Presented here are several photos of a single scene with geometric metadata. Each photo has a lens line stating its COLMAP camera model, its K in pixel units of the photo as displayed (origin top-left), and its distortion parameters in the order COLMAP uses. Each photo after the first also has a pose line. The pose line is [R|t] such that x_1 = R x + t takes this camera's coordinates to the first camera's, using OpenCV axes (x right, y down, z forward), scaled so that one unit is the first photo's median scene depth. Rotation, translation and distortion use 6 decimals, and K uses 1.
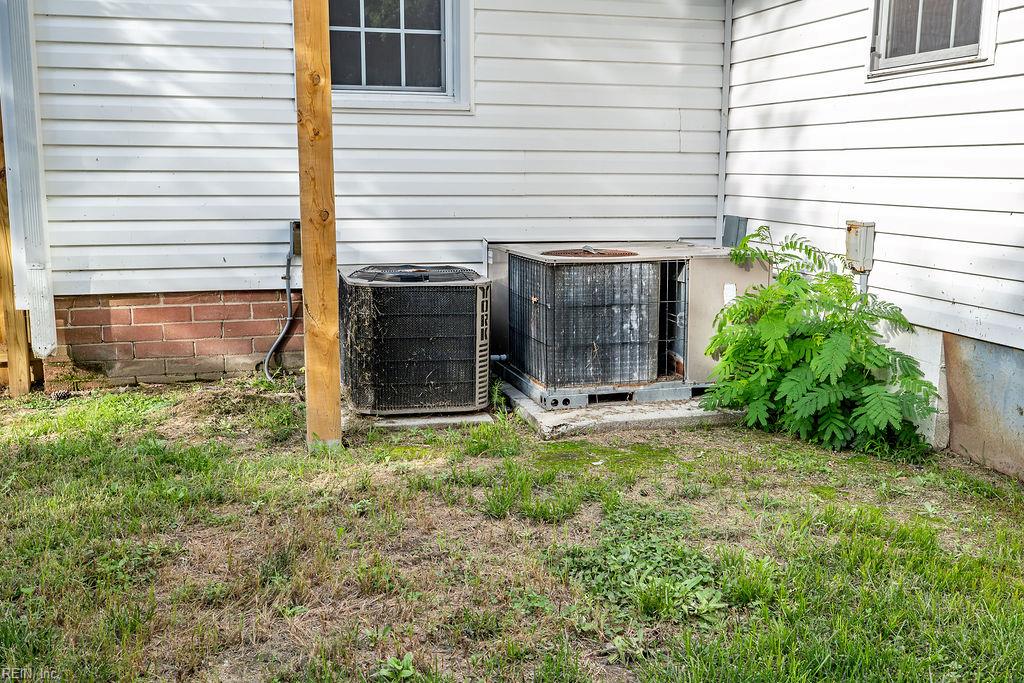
lens RADIAL K [[974.2, 0, 509.9], [0, 974.2, 341.2], [0, 0, 1]] dist [-0.008031, 0.000000]
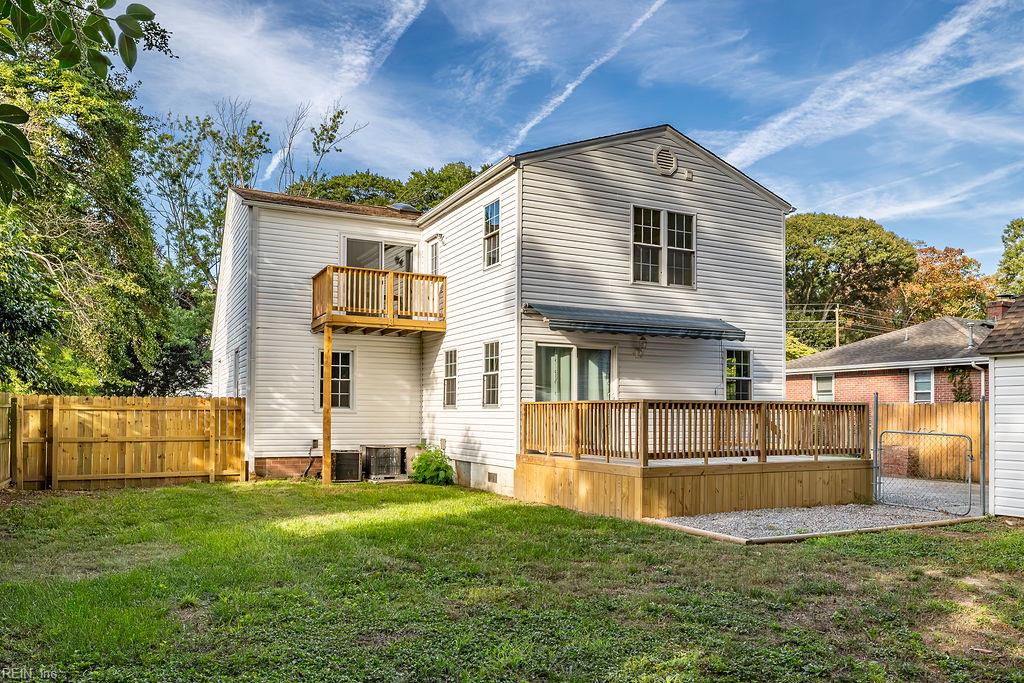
lens RADIAL K [[735.2, 0, 514.4], [0, 735.2, 391.4], [0, 0, 1]] dist [-0.007026, 0.008079]
pose [[0.976821, 0.008991, 0.213867, -0.061046], [0.033999, 0.979917, -0.196486, 0.343606], [-0.211338, 0.199203, 0.956898, -2.385813]]
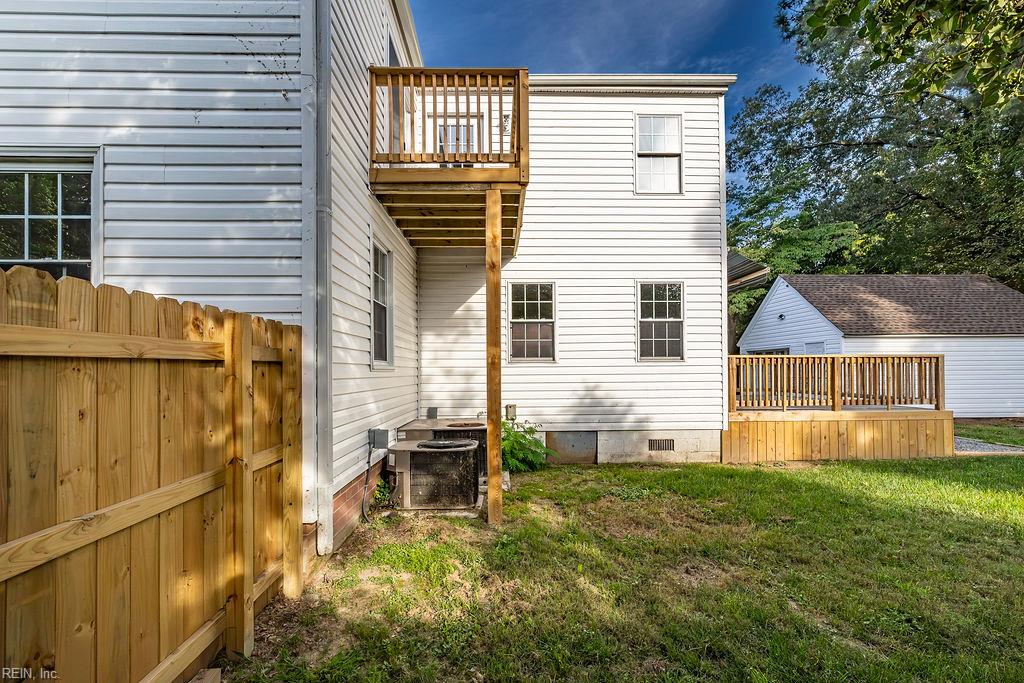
lens RADIAL K [[435.1, 0, 499.0], [0, 435.1, 368.6], [0, 0, 1]] dist [0.004539, -0.000272]
pose [[0.248194, -0.000002, 0.968710, -1.074286], [0.175125, 0.983523, -0.044867, -0.178645], [-0.952749, 0.180781, 0.244105, 0.628151]]
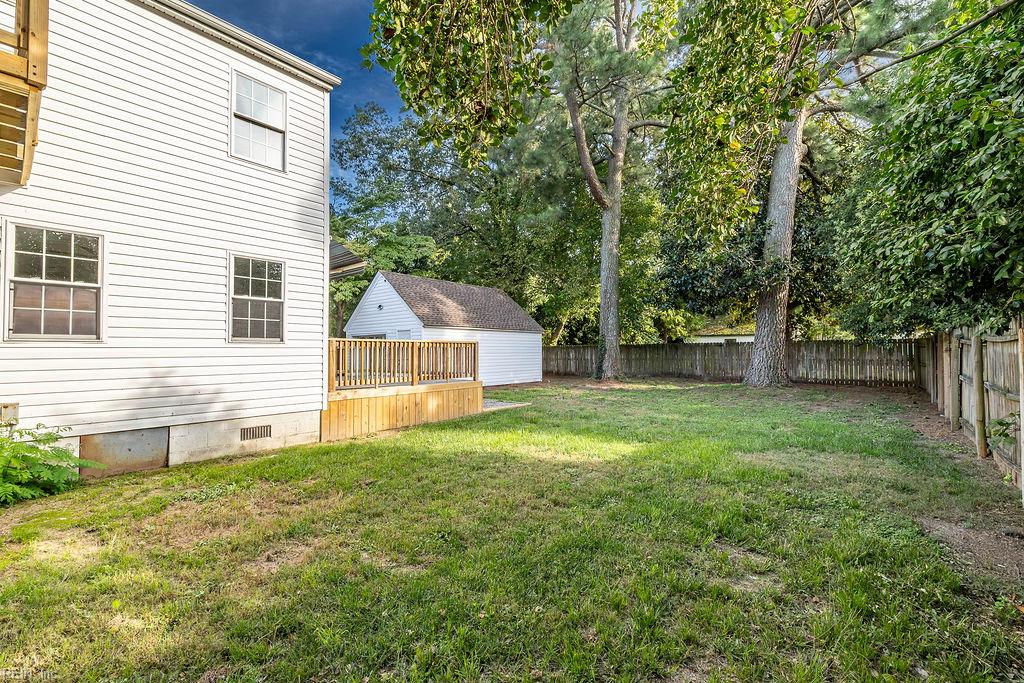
lens RADIAL K [[435.1, 0, 514.3], [0, 435.1, 344.4], [0, 0, 1]] dist [0.004539, -0.000272]
pose [[-0.558792, 0.021569, 0.829027, -1.101948], [0.153857, 0.985003, 0.078078, -0.149916], [-0.814911, 0.171181, -0.553731, 0.561654]]
